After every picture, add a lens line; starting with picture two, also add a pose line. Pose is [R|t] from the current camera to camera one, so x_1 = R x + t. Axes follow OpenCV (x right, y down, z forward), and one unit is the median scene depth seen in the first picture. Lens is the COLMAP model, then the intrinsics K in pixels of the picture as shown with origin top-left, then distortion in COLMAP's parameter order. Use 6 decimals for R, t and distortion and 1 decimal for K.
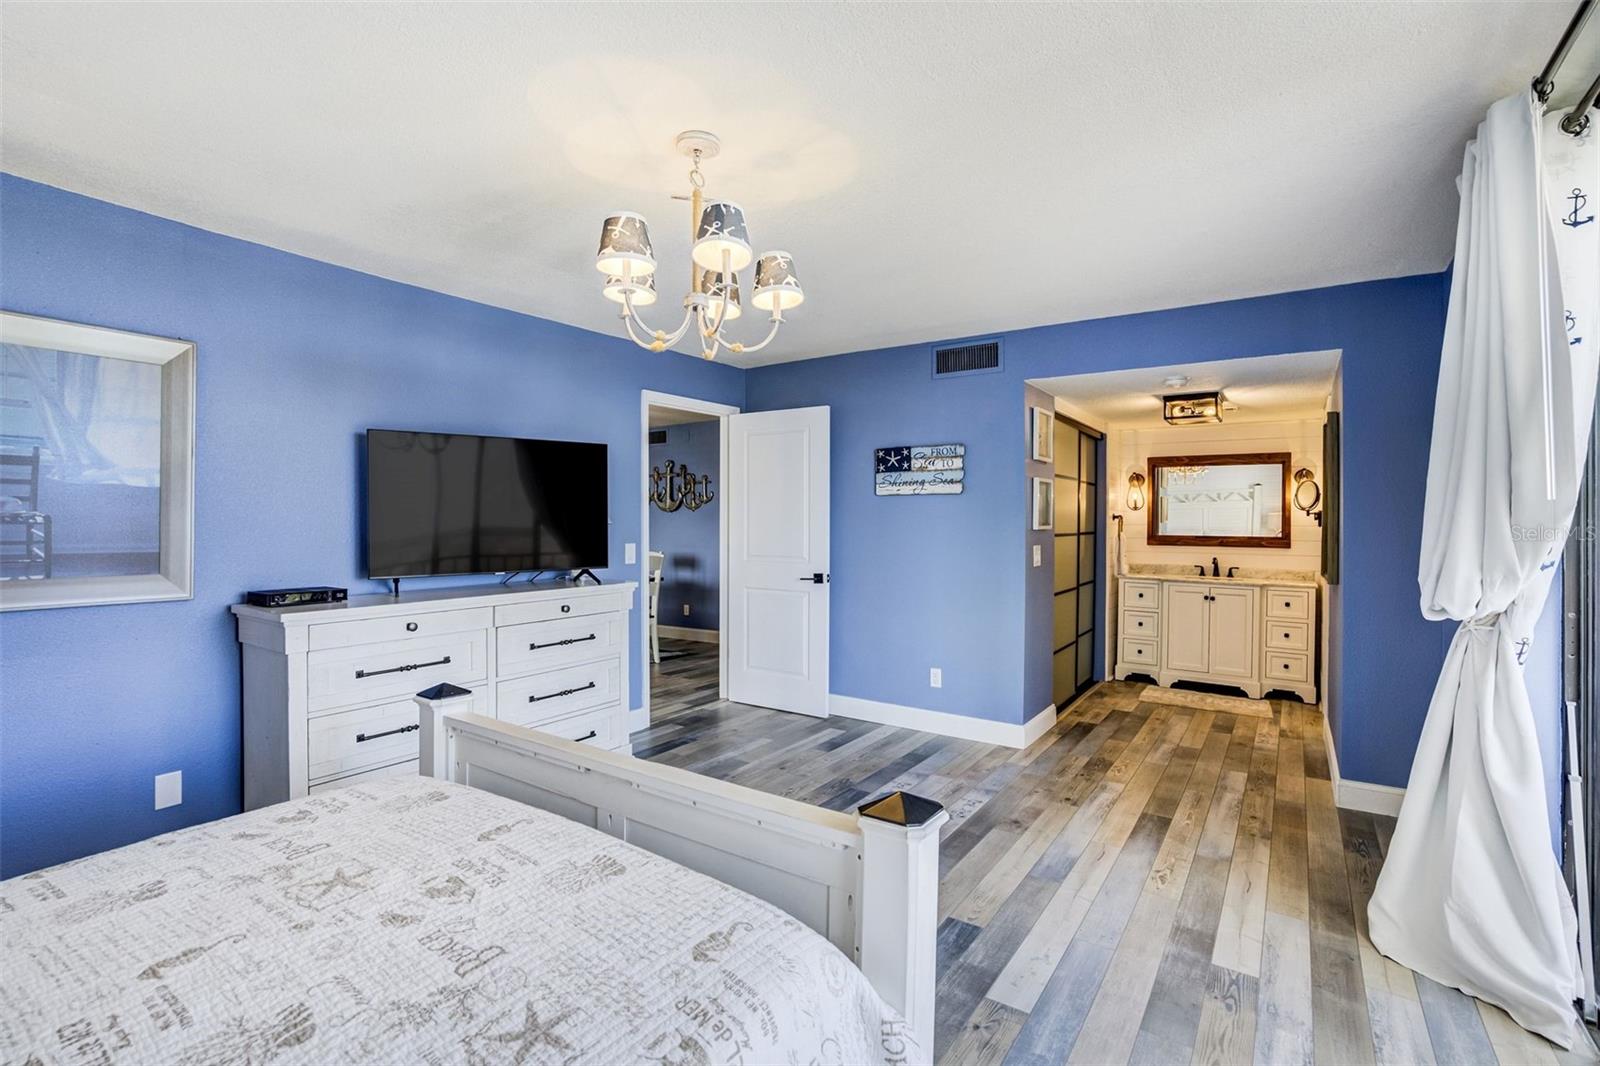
lens RADIAL K [[740.5, 0, 803.8], [0, 740.5, 526.7], [0, 0, 1]] dist [-0.012556, 0.000028]
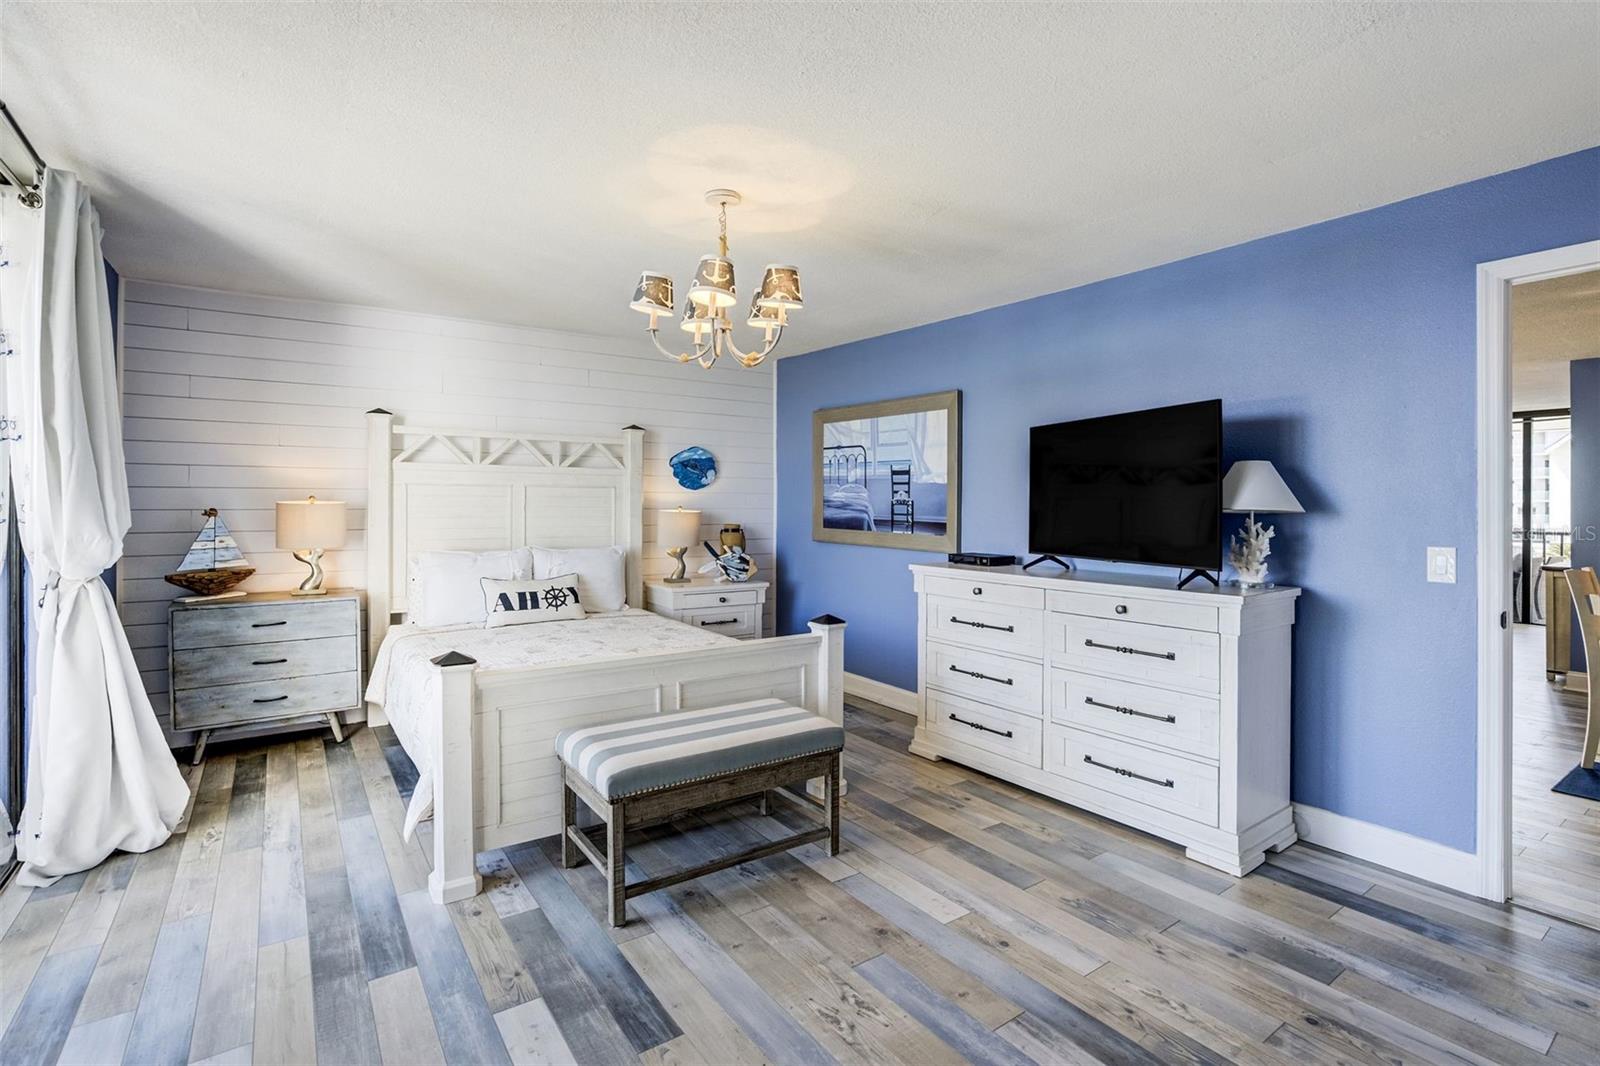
lens RADIAL K [[740.5, 0, 784.5], [0, 740.5, 499.9], [0, 0, 1]] dist [-0.012556, 0.000028]
pose [[-0.357397, -0.003899, -0.933944, 0.853343], [-0.009608, 0.999954, -0.000498, -0.012863], [0.933903, 0.008796, -0.357418, 1.349360]]
